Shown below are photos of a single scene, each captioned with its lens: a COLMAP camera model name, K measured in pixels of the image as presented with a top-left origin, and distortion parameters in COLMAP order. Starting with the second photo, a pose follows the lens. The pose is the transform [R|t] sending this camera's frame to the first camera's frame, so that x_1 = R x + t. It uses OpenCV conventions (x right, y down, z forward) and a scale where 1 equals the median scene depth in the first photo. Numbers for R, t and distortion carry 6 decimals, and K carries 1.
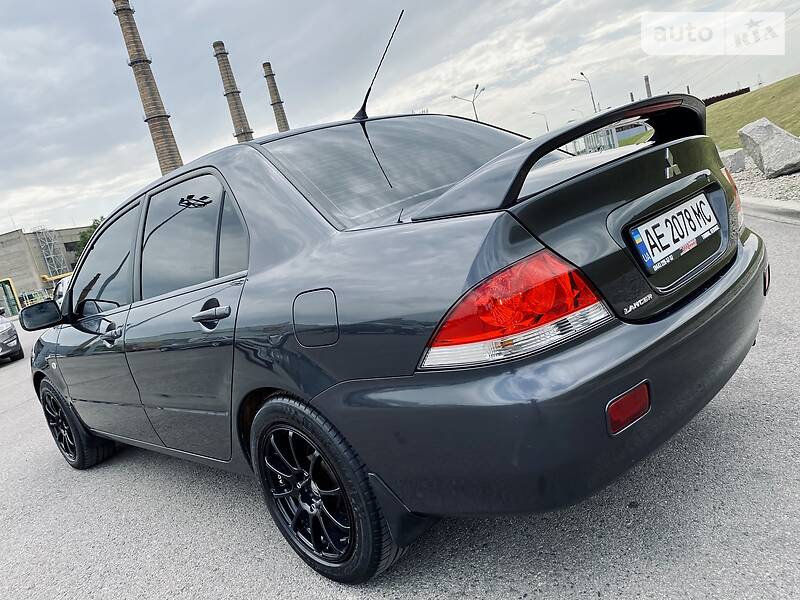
lens RADIAL K [[620.4, 0, 395.8], [0, 620.4, 305.0], [0, 0, 1]] dist [0.004387, 0.004178]
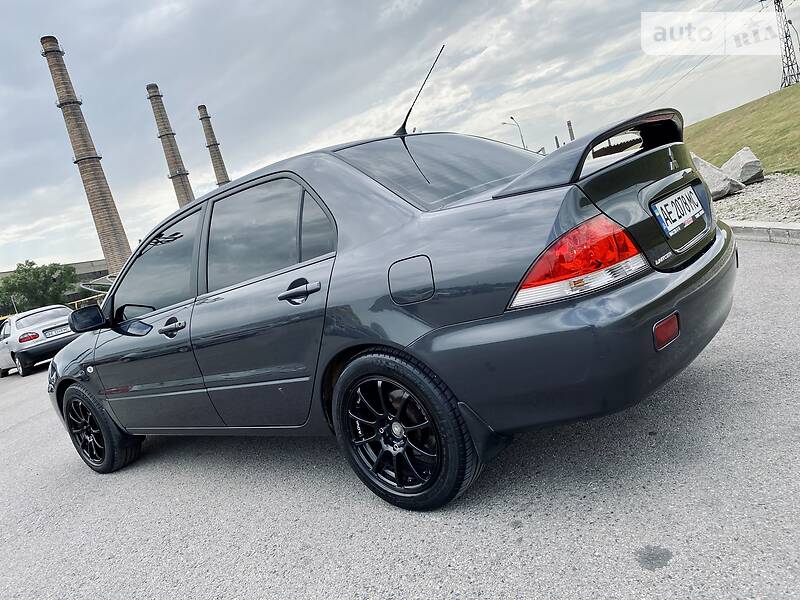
lens RADIAL K [[620.4, 0, 395.8], [0, 620.4, 305.0], [0, 0, 1]] dist [0.004387, 0.004178]
pose [[0.994724, -0.023942, 0.099758, -0.251794], [0.030263, 0.997596, -0.062337, 0.130564], [-0.098025, 0.065027, 0.993057, -0.206314]]
